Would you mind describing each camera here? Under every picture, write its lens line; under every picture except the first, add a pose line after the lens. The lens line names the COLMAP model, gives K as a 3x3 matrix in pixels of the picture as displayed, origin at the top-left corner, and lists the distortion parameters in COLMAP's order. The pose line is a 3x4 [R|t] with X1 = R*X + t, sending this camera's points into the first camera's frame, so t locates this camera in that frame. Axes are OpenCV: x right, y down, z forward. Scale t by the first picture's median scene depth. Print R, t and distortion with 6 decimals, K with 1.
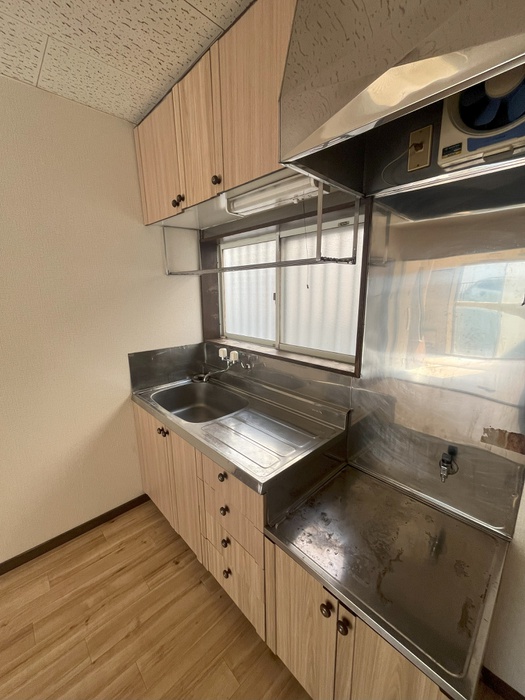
lens RADIAL K [[283.2, 0, 261.4], [0, 283.2, 349.8], [0, 0, 1]] dist [-0.004155, 0.001689]
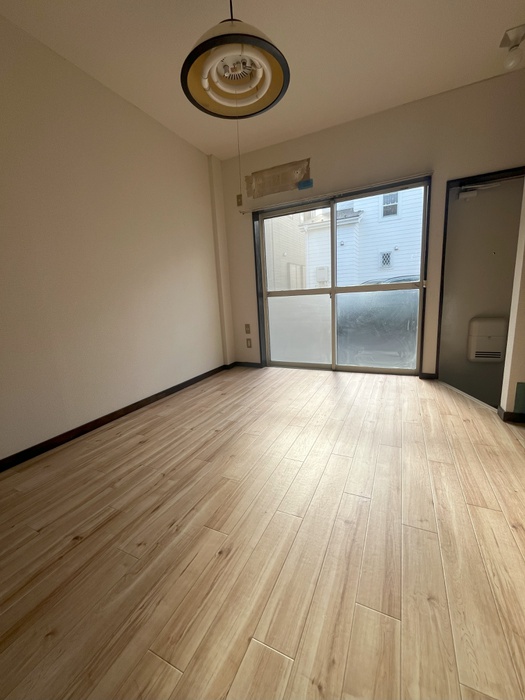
lens RADIAL K [[283.2, 0, 264.0], [0, 283.2, 350.6], [0, 0, 1]] dist [-0.004155, 0.001689]
pose [[-0.933306, 0.126848, -0.335931, -0.545519], [-0.008241, 0.927713, 0.373203, 0.062156], [0.358988, 0.351081, -0.864795, 1.576716]]
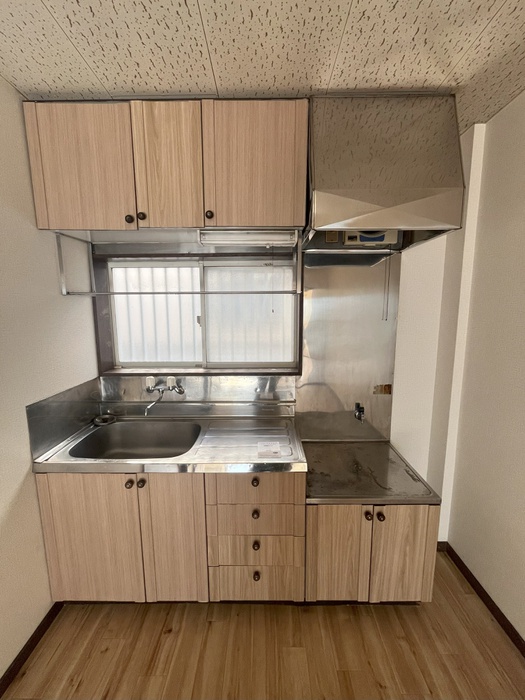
lens RADIAL K [[283.2, 0, 261.3], [0, 283.2, 350.1], [0, 0, 1]] dist [-0.004155, 0.001689]
pose [[0.698287, -0.099563, 0.708860, -0.614604], [0.150239, 0.988607, -0.009143, -0.031857], [-0.699874, 0.112883, 0.705290, 0.109359]]
